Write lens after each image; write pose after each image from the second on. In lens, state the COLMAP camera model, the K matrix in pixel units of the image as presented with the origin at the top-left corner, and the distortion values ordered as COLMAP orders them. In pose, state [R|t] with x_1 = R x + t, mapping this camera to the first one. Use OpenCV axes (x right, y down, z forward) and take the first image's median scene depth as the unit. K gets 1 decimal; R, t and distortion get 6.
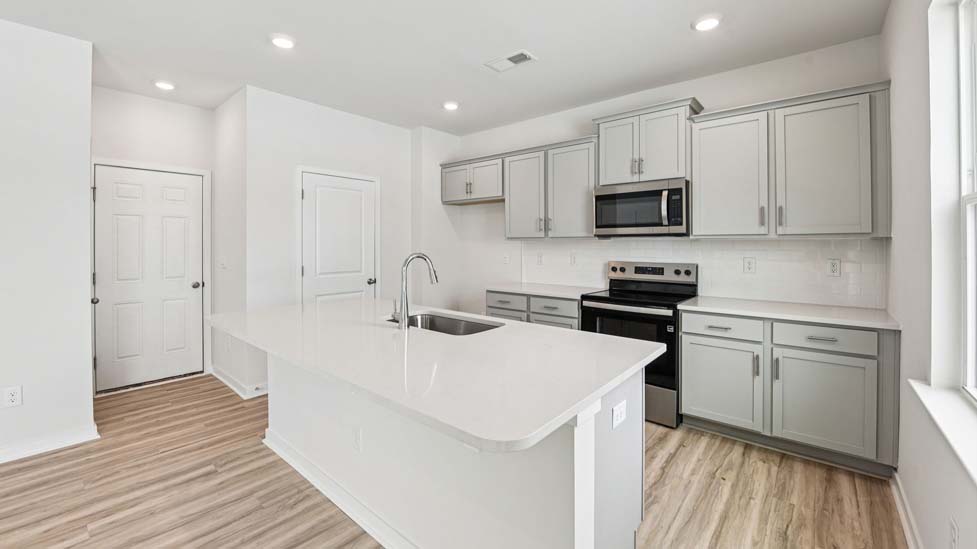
lens RADIAL K [[394.7, 0, 488.2], [0, 394.7, 244.7], [0, 0, 1]] dist [-0.019851, -0.000419]
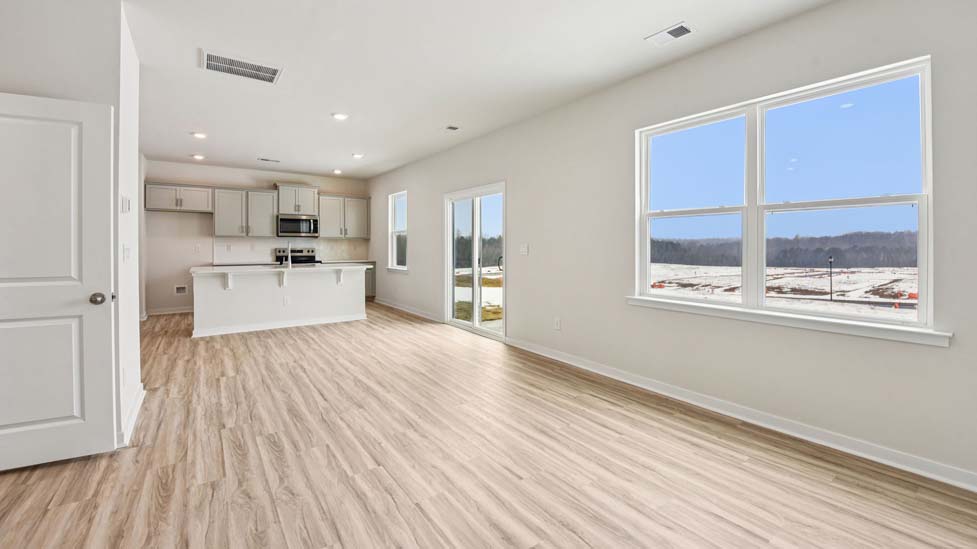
lens RADIAL K [[404.3, 0, 487.2], [0, 404.3, 248.4], [0, 0, 1]] dist [-0.003805, -0.000227]
pose [[0.241673, -0.004889, 0.970345, -1.708063], [-0.001561, 0.999984, 0.005428, 0.033879], [-0.970357, -0.002827, 0.241661, -0.720576]]
